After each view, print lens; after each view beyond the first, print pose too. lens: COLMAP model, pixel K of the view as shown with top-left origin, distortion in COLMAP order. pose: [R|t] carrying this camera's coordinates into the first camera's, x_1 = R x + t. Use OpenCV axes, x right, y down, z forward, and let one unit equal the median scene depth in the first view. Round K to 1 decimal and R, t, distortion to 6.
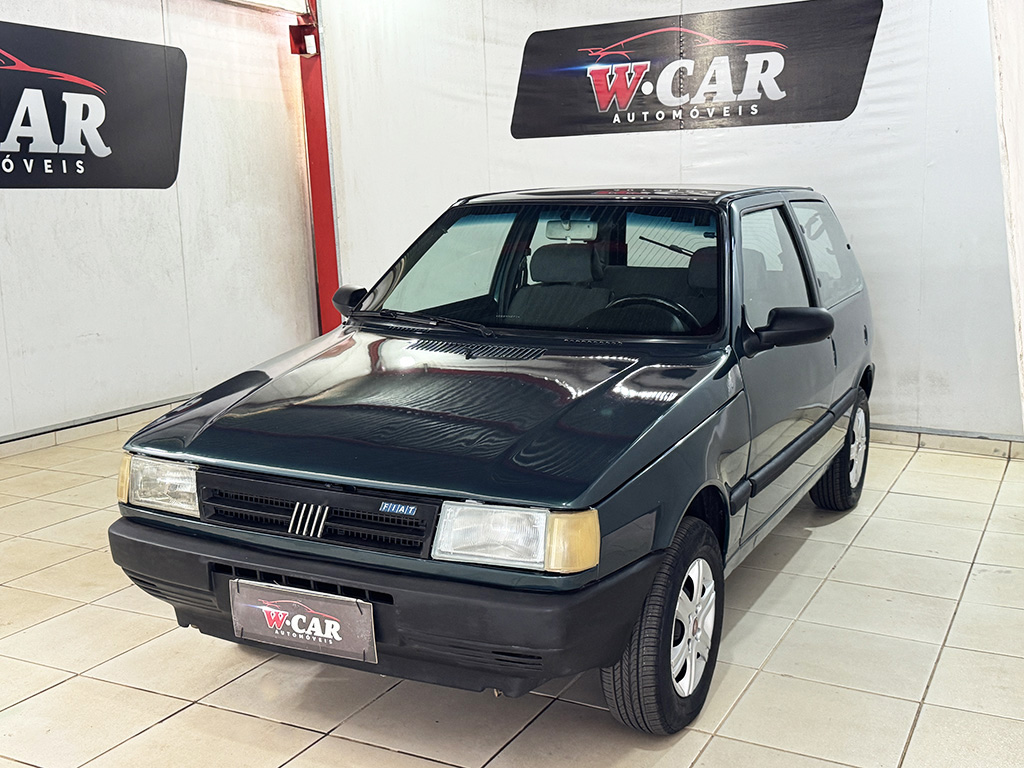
lens RADIAL K [[1153.1, 0, 512.3], [0, 1153.1, 388.2], [0, 0, 1]] dist [0.057567, 0.000000]
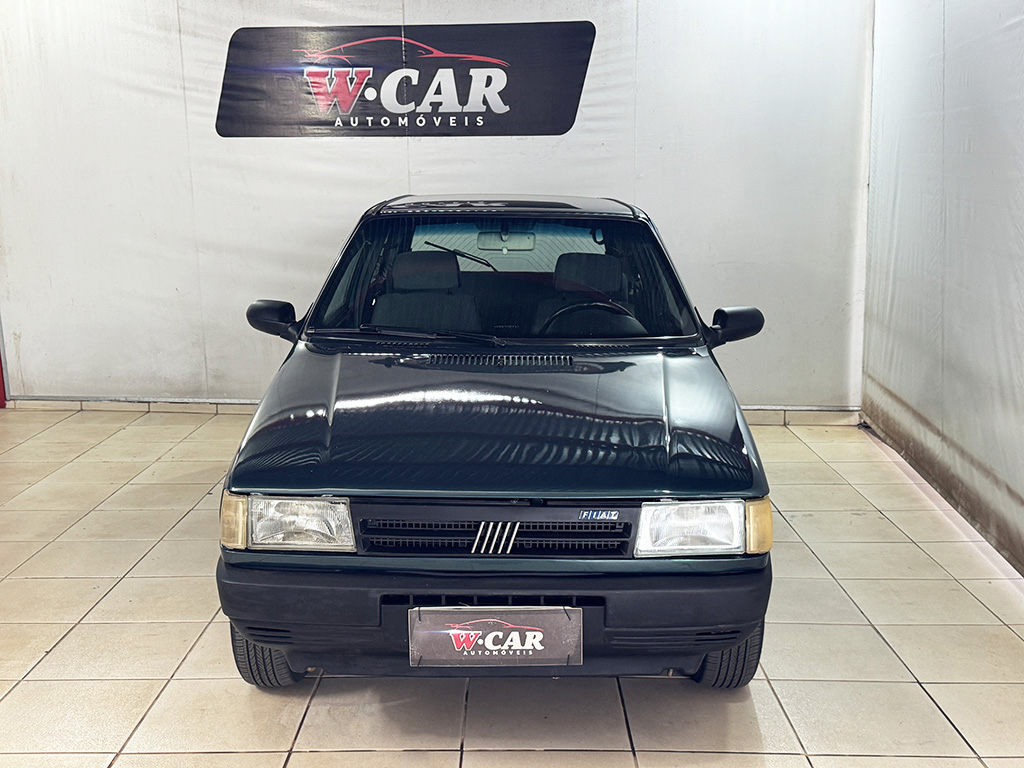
lens RADIAL K [[1153.1, 0, 519.7], [0, 1153.1, 387.9], [0, 0, 1]] dist [0.057567, 0.000000]
pose [[0.887223, -0.067908, 0.456315, -0.541465], [0.064420, 0.997653, 0.023217, -0.035131], [-0.456820, 0.008797, 0.889516, 0.076831]]
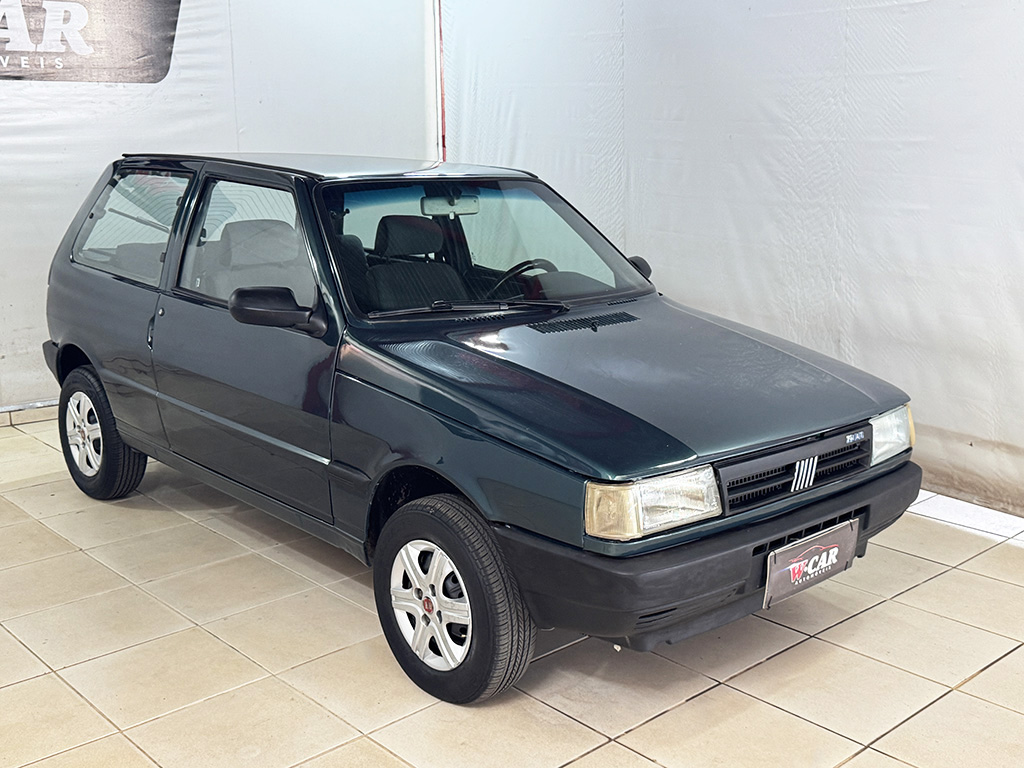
lens RADIAL K [[1153.1, 0, 514.9], [0, 1153.1, 379.3], [0, 0, 1]] dist [0.057567, 0.000000]
pose [[0.347516, -0.186894, 0.918860, -1.136484], [0.150369, 0.978361, 0.142126, -0.155933], [-0.925539, 0.088777, 0.368099, 0.741981]]
